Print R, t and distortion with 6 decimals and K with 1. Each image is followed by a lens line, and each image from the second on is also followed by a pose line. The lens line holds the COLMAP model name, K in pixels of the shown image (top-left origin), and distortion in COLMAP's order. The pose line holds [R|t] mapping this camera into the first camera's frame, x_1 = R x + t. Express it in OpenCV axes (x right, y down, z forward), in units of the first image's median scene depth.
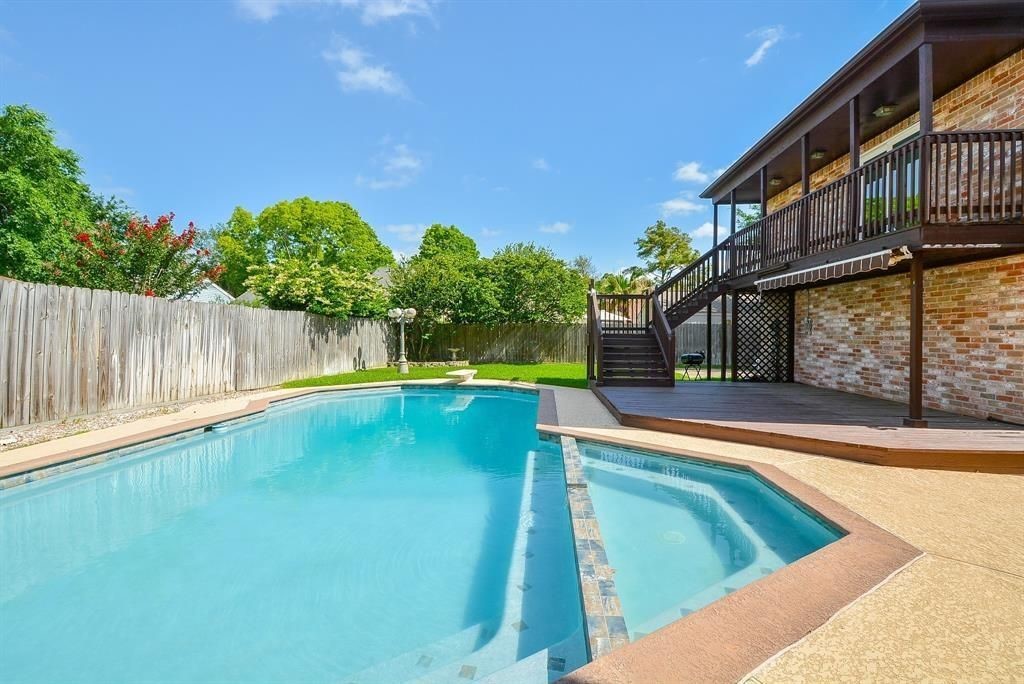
lens RADIAL K [[449.6, 0, 515.7], [0, 449.6, 335.9], [0, 0, 1]] dist [0.001224, -0.003577]
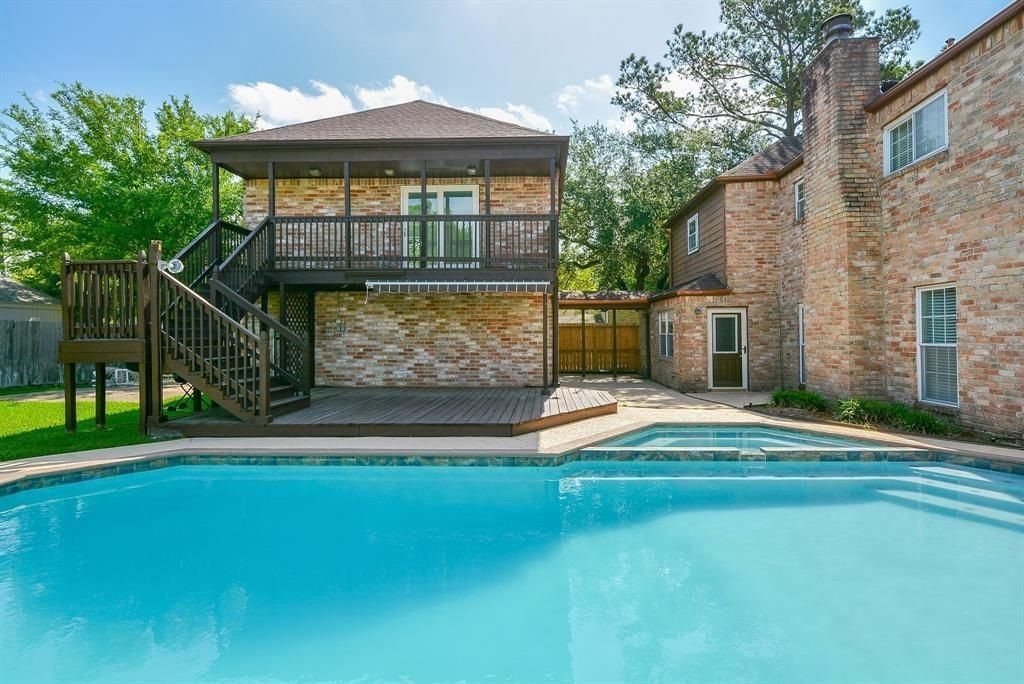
lens RADIAL K [[527.8, 0, 514.5], [0, 527.8, 336.2], [0, 0, 1]] dist [0.001788, -0.008491]
pose [[-0.019500, -0.003772, 0.999803, -0.686516], [0.006409, 0.999972, 0.003897, -0.007838], [-0.999789, 0.006484, -0.019475, 0.807738]]
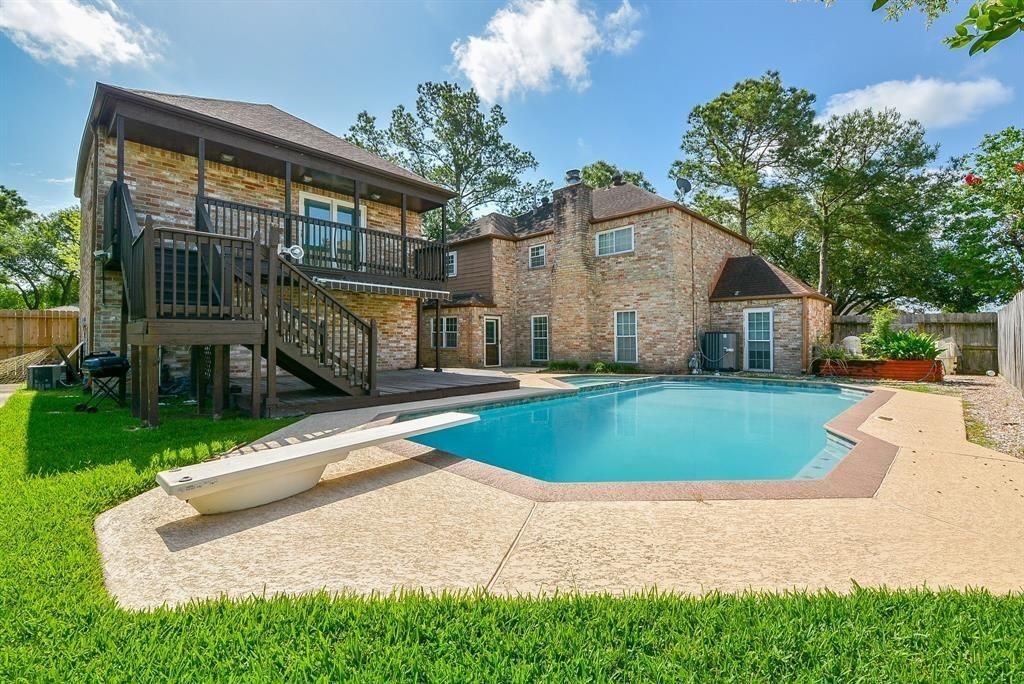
lens RADIAL K [[449.6, 0, 515.7], [0, 449.6, 335.9], [0, 0, 1]] dist [0.001224, -0.003577]
pose [[-0.765657, 0.002748, 0.643243, -0.588037], [-0.001090, 0.999984, -0.005570, 0.026065], [-0.643248, -0.004965, -0.765642, 1.732519]]
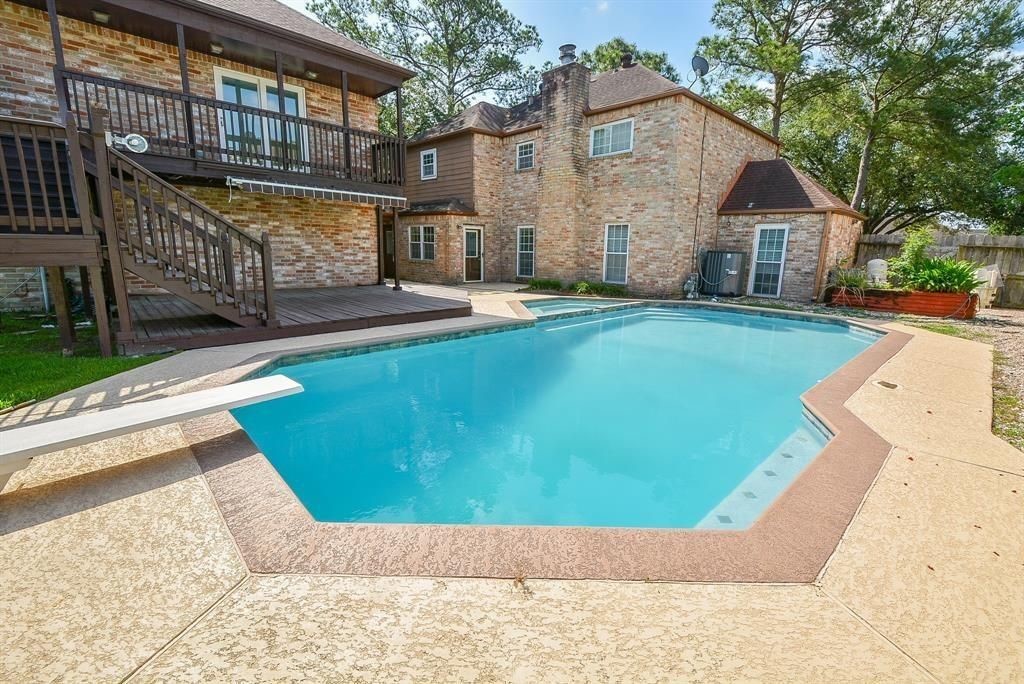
lens RADIAL K [[449.6, 0, 515.7], [0, 449.6, 335.9], [0, 0, 1]] dist [0.001224, -0.003577]
pose [[-0.740038, -0.150880, 0.655423, -0.592984], [-0.024122, 0.979839, 0.198325, -0.004540], [-0.672133, 0.130958, -0.728758, 1.502664]]
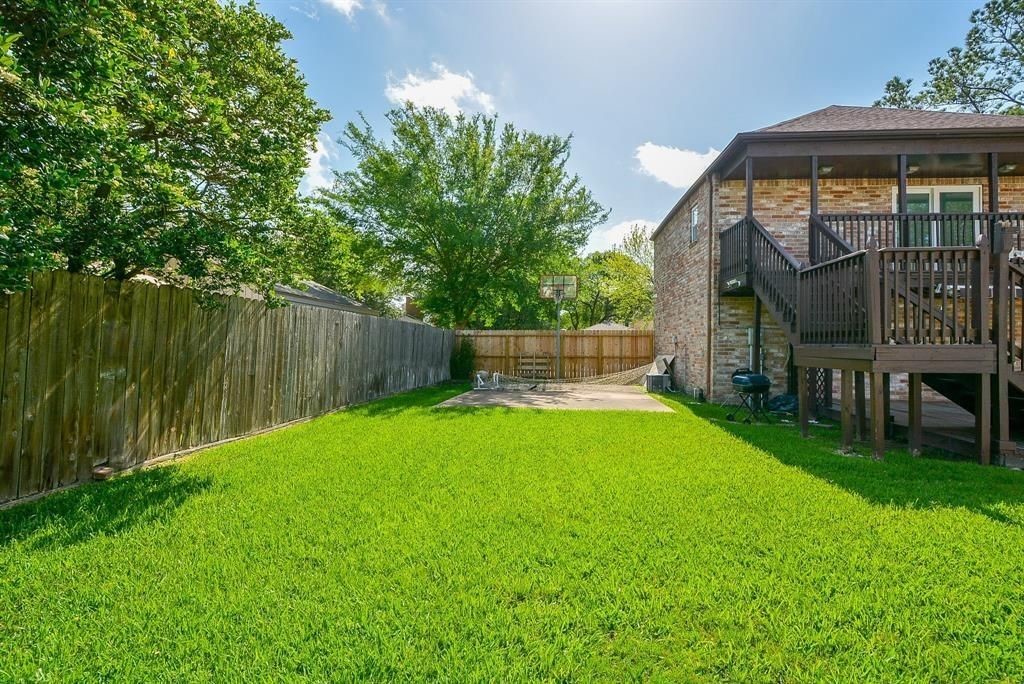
lens RADIAL K [[449.6, 0, 515.7], [0, 449.6, 335.9], [0, 0, 1]] dist [0.001224, -0.003577]
pose [[0.036587, 0.020438, 0.999121, -0.408482], [-0.011128, 0.999737, -0.020043, 0.004233], [-0.999269, -0.010385, 0.036805, 2.058912]]
